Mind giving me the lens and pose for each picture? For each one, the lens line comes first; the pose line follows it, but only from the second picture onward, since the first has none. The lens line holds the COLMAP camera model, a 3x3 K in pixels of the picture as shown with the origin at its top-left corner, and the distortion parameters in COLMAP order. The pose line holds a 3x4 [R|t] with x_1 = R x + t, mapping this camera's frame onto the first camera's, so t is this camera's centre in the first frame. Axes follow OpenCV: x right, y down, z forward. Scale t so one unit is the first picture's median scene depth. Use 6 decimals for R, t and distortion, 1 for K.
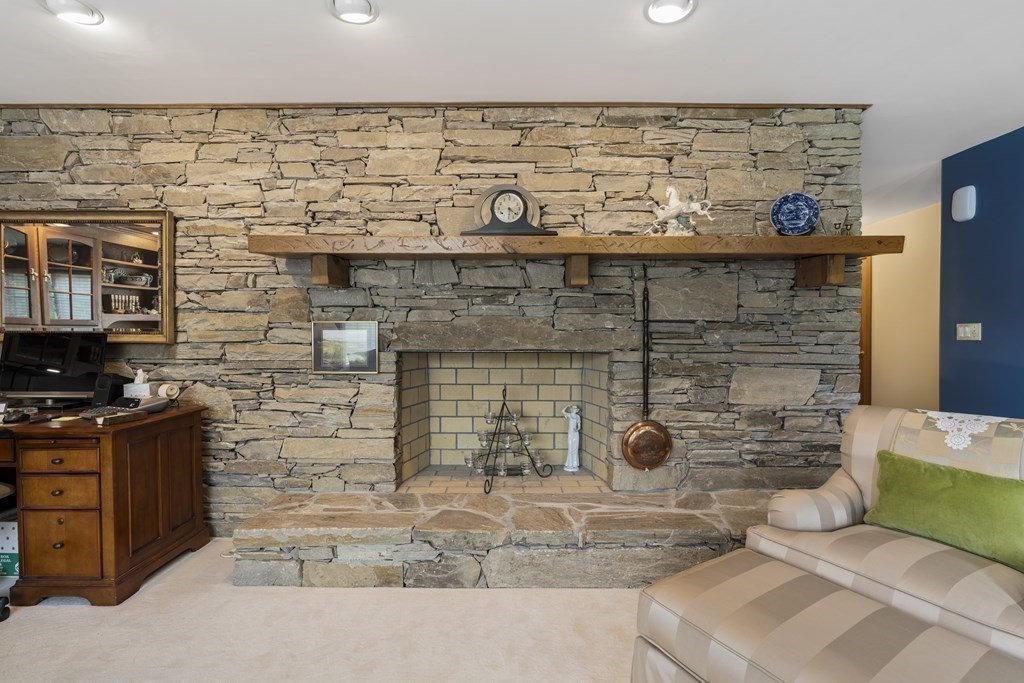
lens RADIAL K [[465.4, 0, 512.8], [0, 465.4, 343.0], [0, 0, 1]] dist [-0.001778, 0.001270]
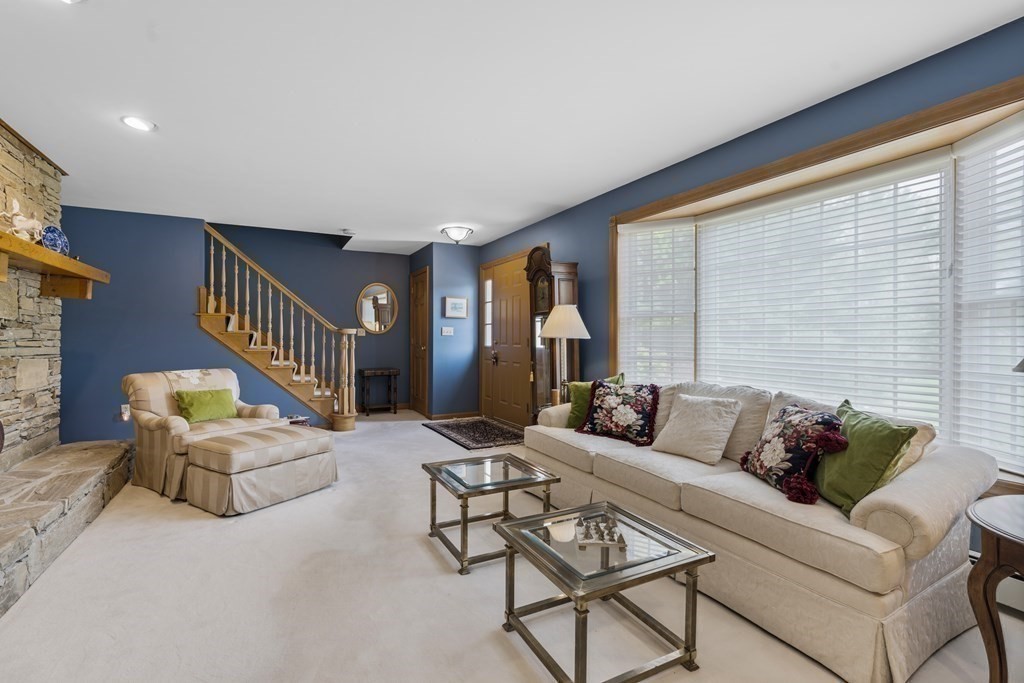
lens RADIAL K [[465.4, 0, 510.7], [0, 465.4, 341.7], [0, 0, 1]] dist [-0.001778, 0.001270]
pose [[-0.475854, 0.002149, 0.879522, -1.145572], [0.017048, 0.999832, 0.006781, 0.020479], [-0.879359, 0.018221, -0.475811, 0.467887]]
